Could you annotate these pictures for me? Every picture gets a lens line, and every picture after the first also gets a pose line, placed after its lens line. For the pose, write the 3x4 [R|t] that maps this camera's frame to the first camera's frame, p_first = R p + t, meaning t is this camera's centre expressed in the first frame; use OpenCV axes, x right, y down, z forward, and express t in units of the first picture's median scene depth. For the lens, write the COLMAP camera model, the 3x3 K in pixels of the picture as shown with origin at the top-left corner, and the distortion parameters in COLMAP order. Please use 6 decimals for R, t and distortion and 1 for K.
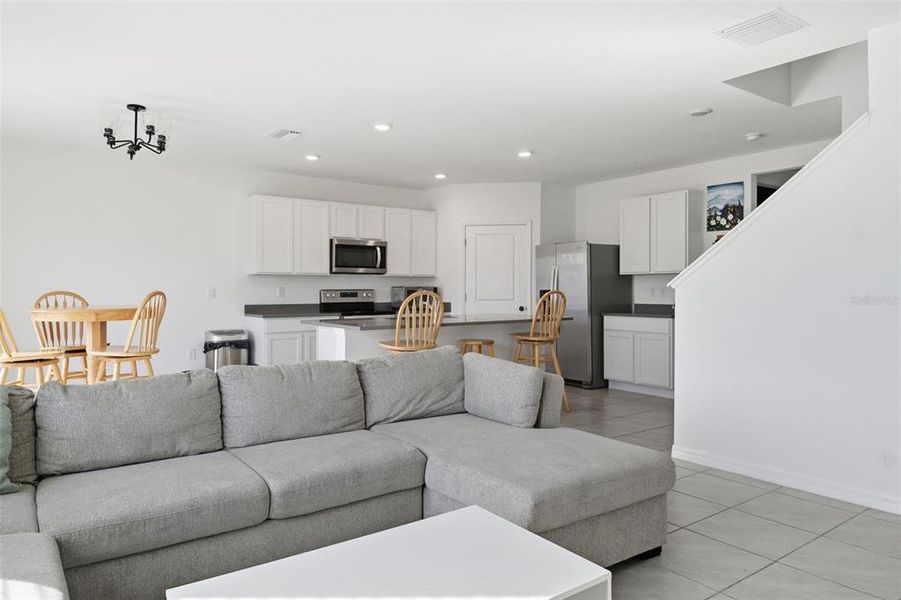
lens RADIAL K [[592.3, 0, 450.5], [0, 592.3, 300.0], [0, 0, 1]] dist [-0.001260, -0.000514]
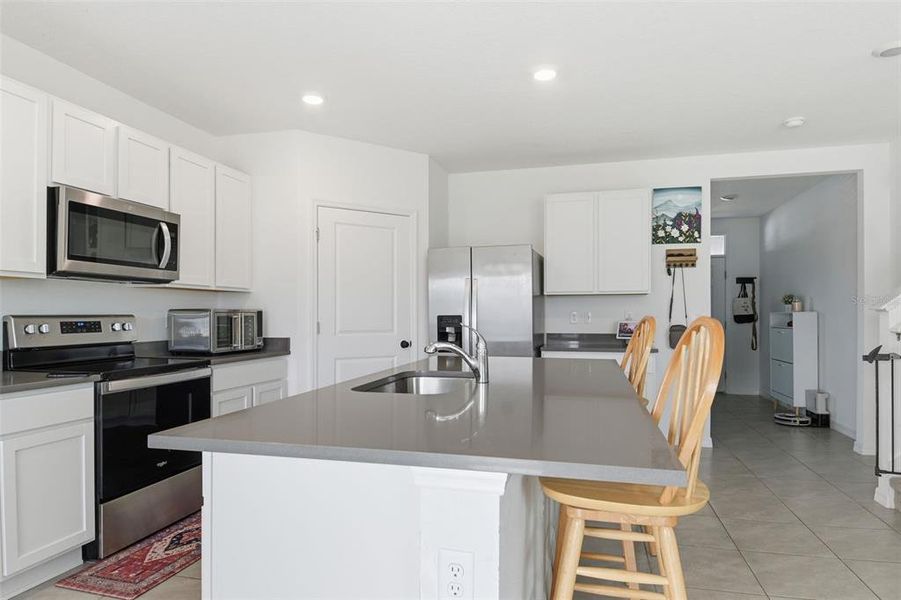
lens RADIAL K [[525.1, 0, 452.1], [0, 525.1, 321.4], [0, 0, 1]] dist [0.000990, -0.000855]
pose [[0.774160, -0.007422, 0.632946, -0.212489], [0.010440, 0.999945, -0.001043, -0.010006], [-0.632904, 0.007415, 0.774195, 0.548427]]
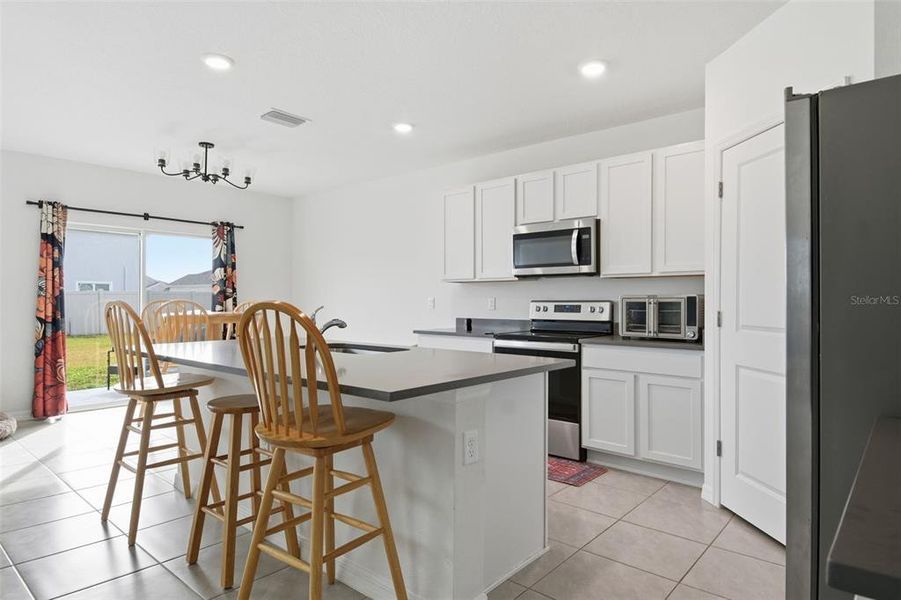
lens RADIAL K [[519.8, 0, 450.5], [0, 519.8, 300.0], [0, 0, 1]] dist [-0.002695, -0.000747]
pose [[0.222030, 0.000547, -0.975040, 0.369879], [-0.018126, 0.999829, -0.003567, -0.014355], [0.974871, 0.018466, 0.222002, 0.775010]]
